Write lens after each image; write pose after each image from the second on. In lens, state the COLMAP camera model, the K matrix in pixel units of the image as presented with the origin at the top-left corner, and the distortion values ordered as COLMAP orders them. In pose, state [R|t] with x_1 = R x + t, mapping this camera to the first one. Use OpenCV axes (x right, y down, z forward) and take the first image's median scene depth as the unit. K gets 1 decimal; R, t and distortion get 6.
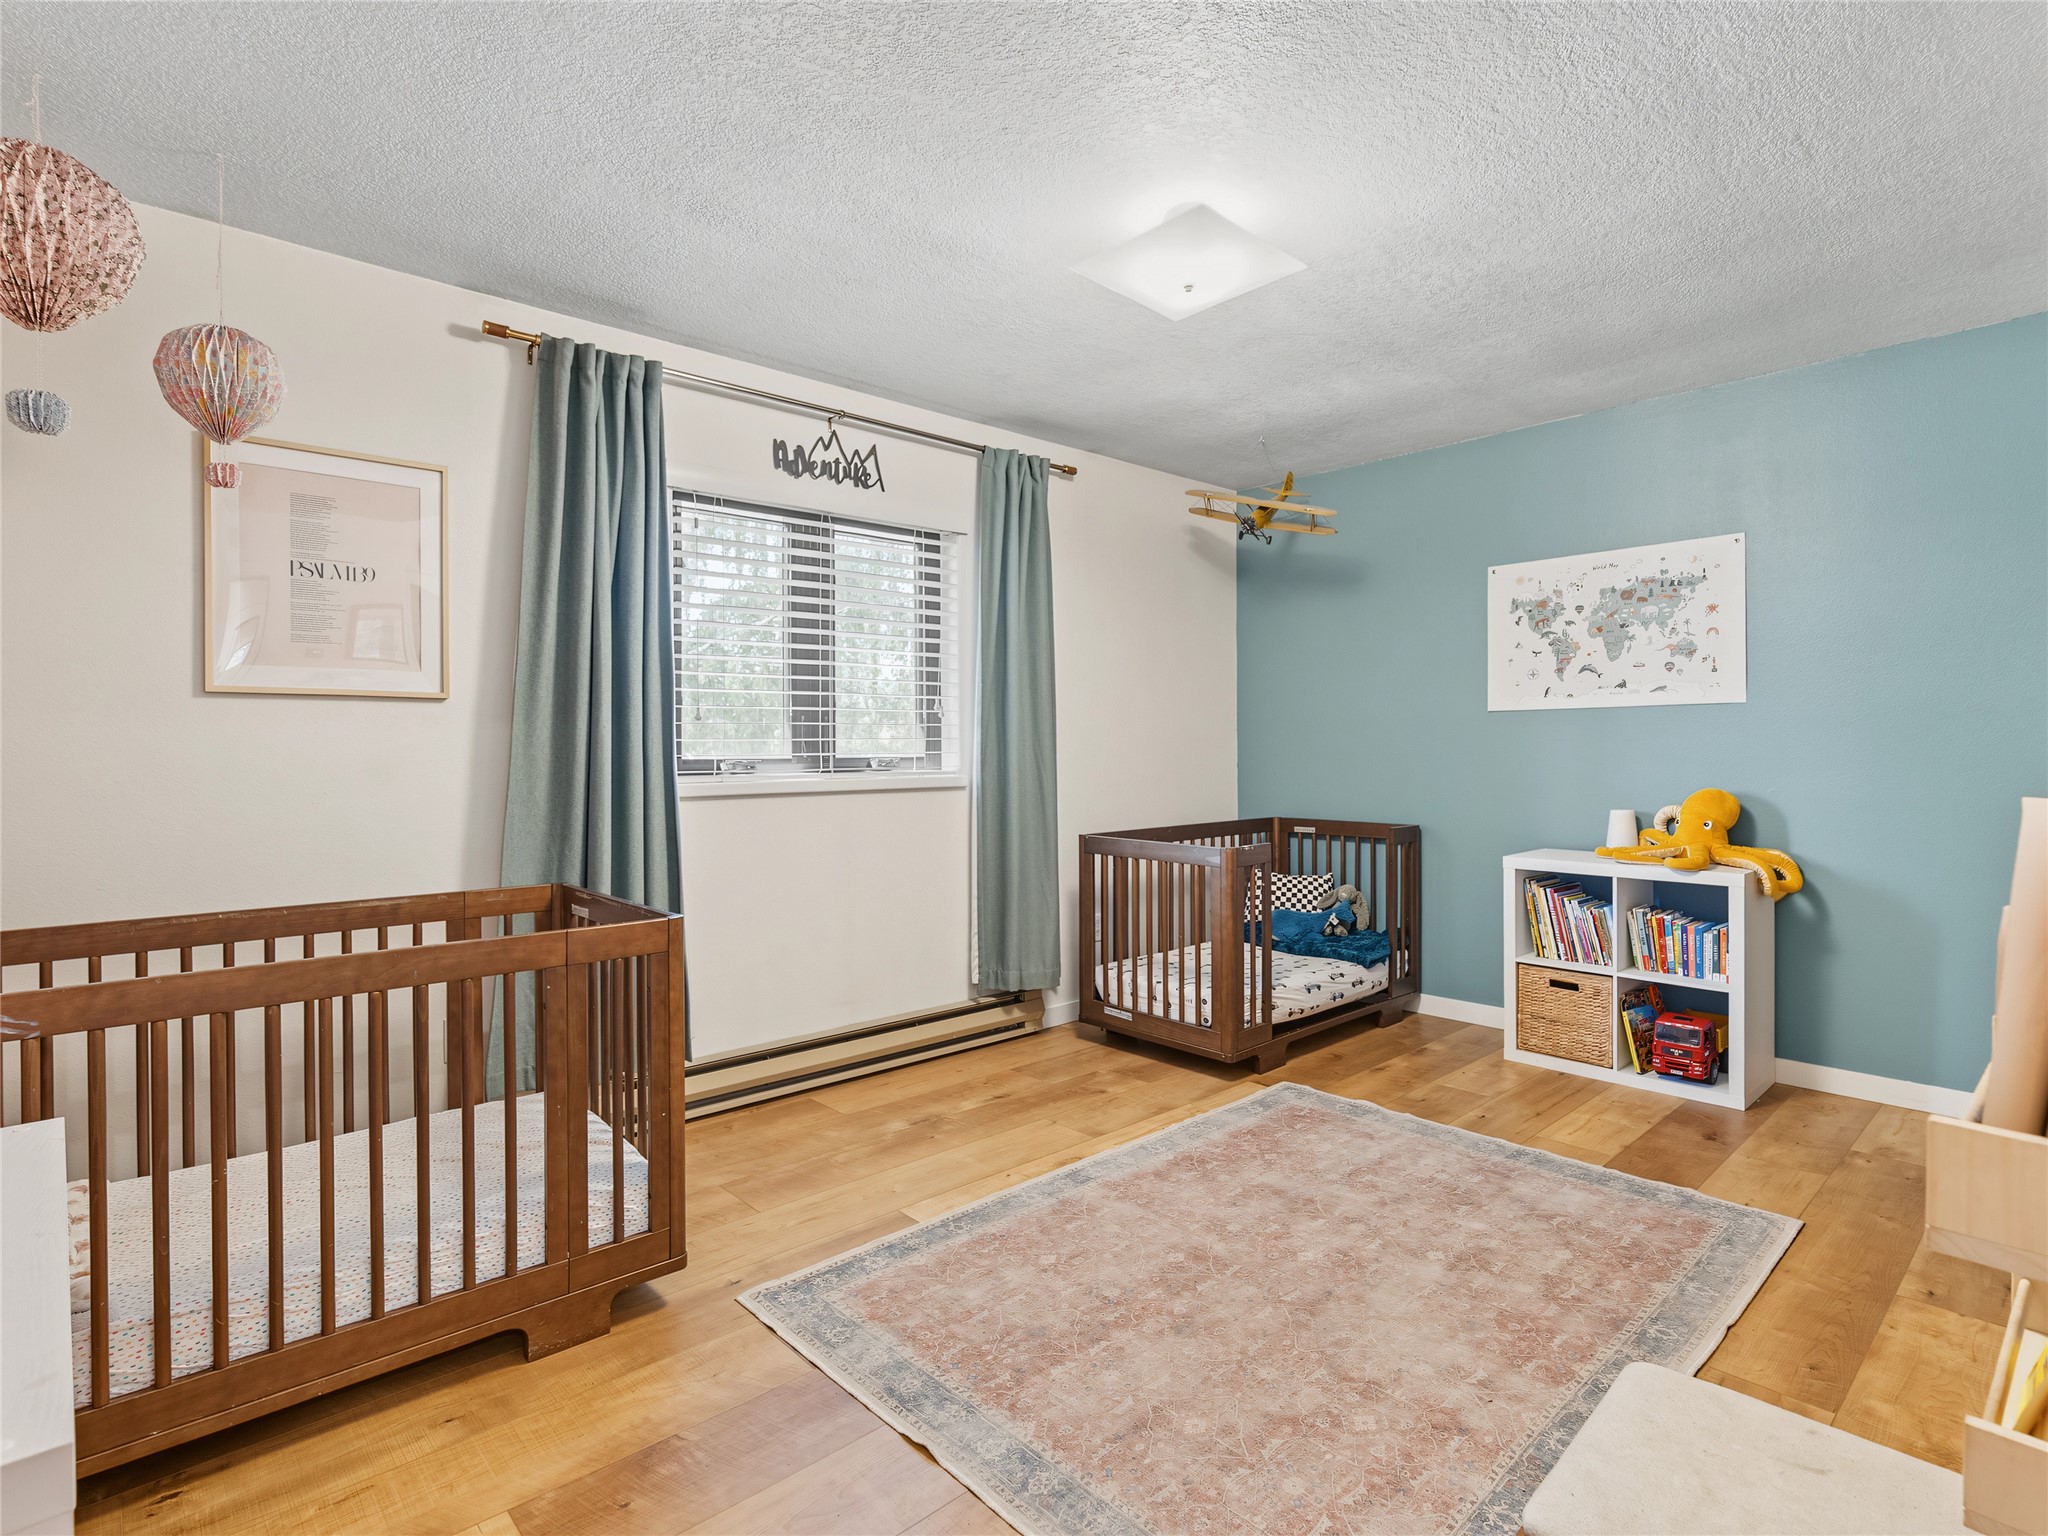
lens RADIAL K [[1045.0, 0, 1024.6], [0, 1045.0, 753.7], [0, 0, 1]] dist [0.002026, 0.002335]
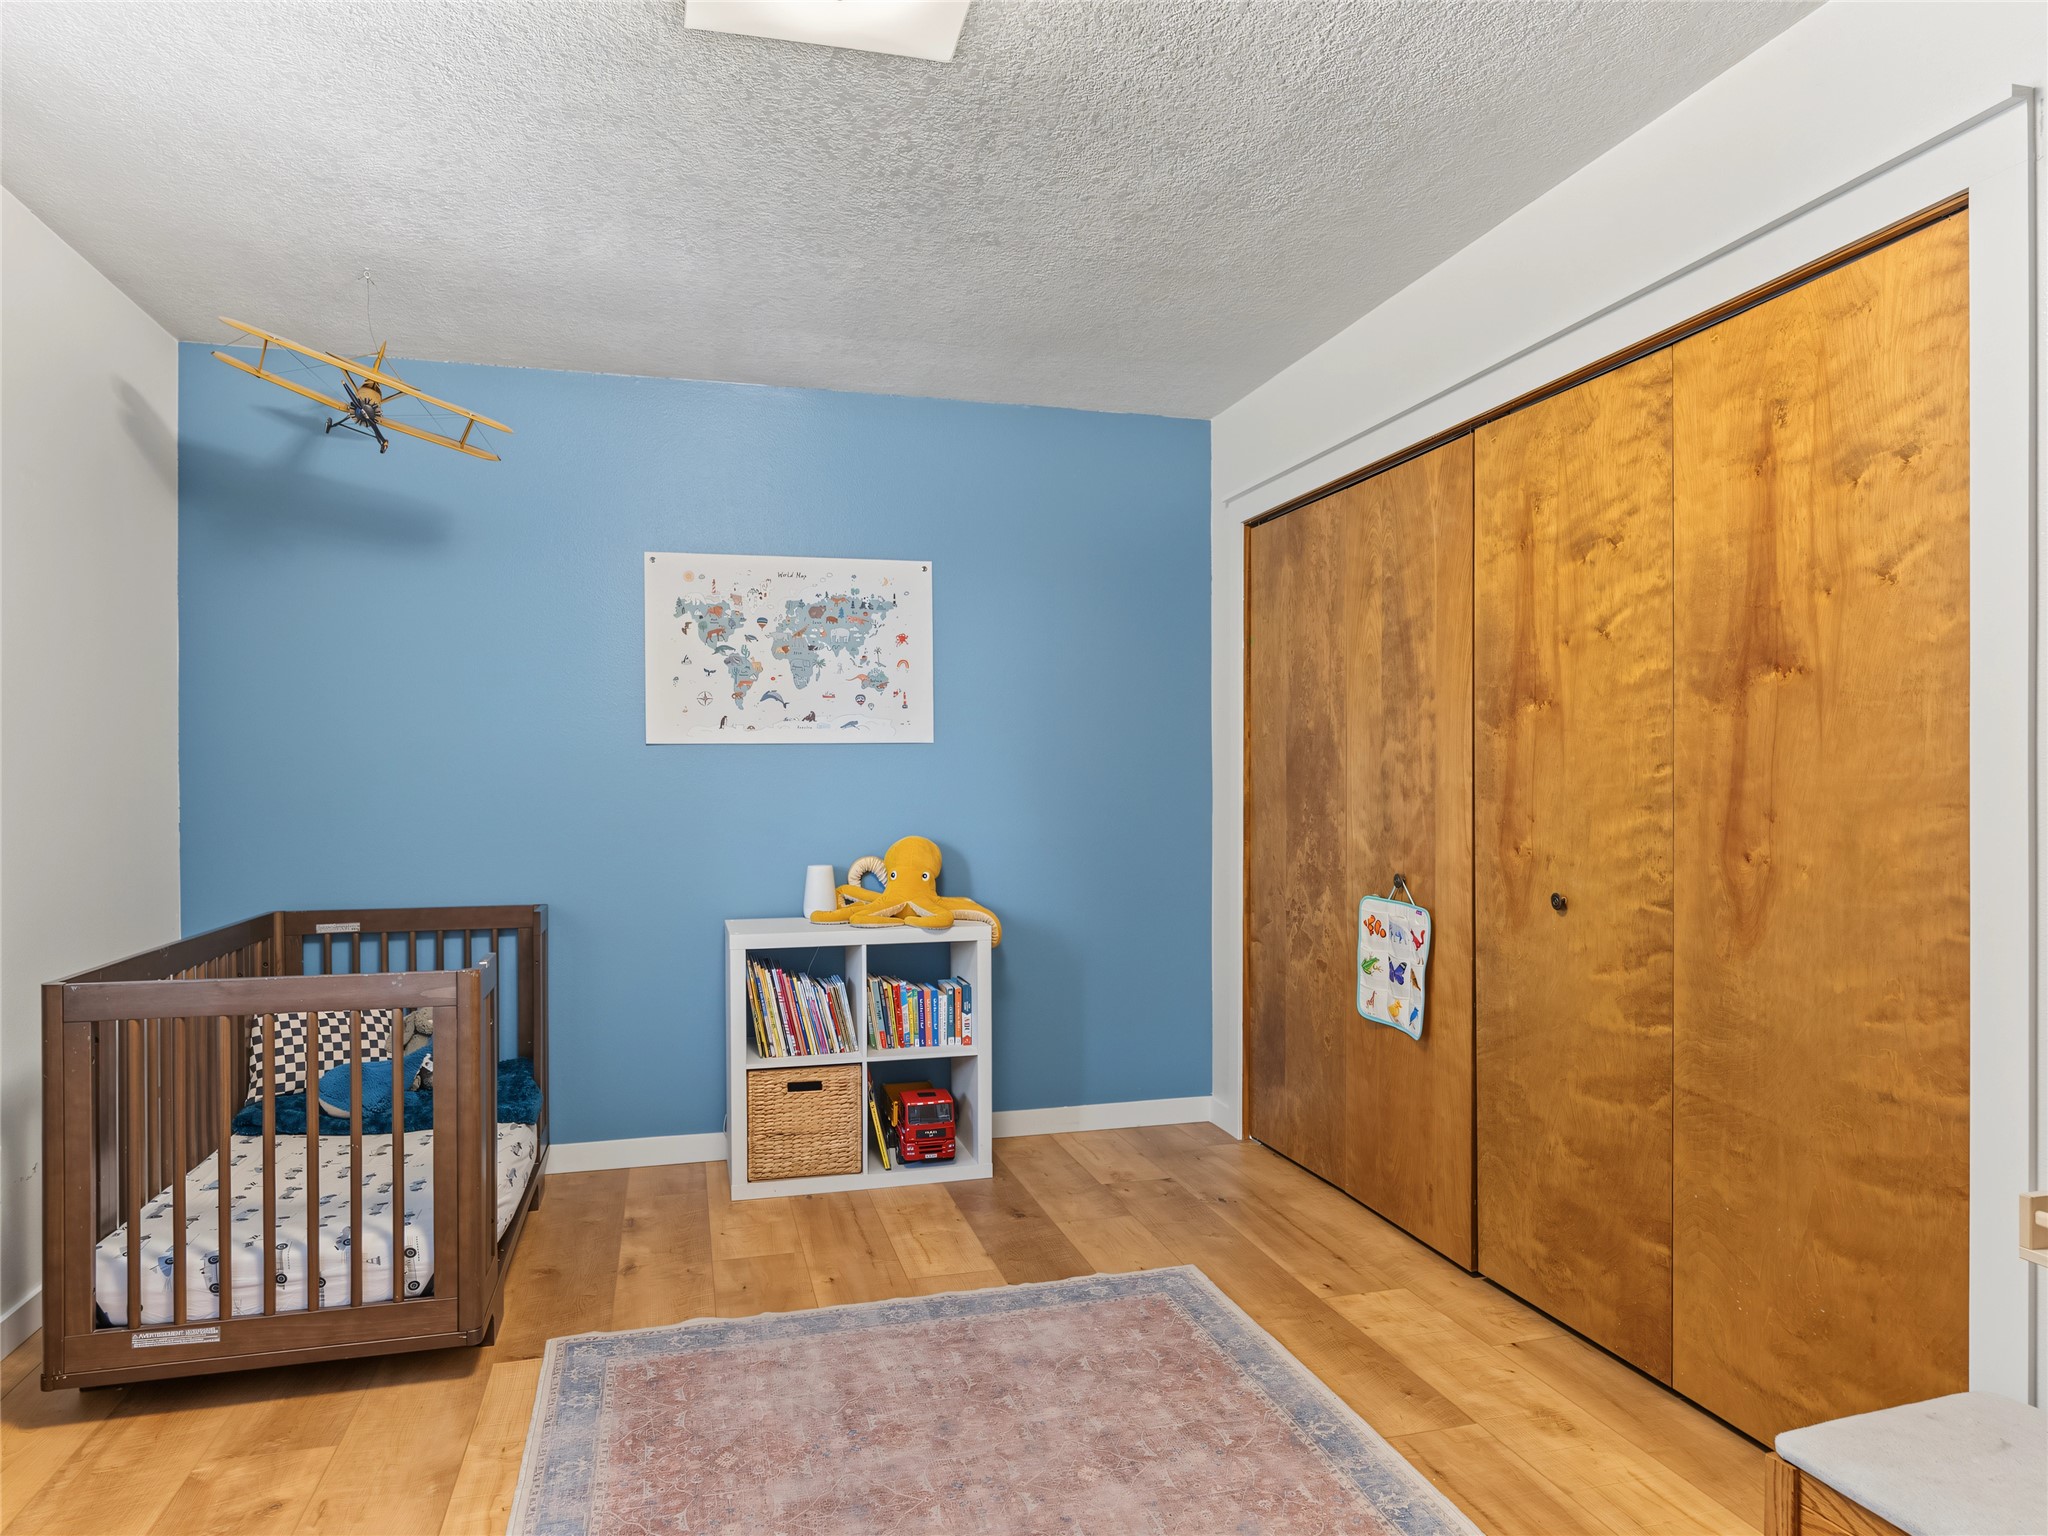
lens RADIAL K [[1265.2, 0, 1026.0], [0, 1265.2, 782.8], [0, 0, 1]] dist [-0.005182, 0.005440]
pose [[0.457844, 0.002717, 0.889028, -0.279409], [0.009971, 0.999917, -0.008191, -0.003083], [-0.888977, 0.012615, 0.457779, 0.406174]]
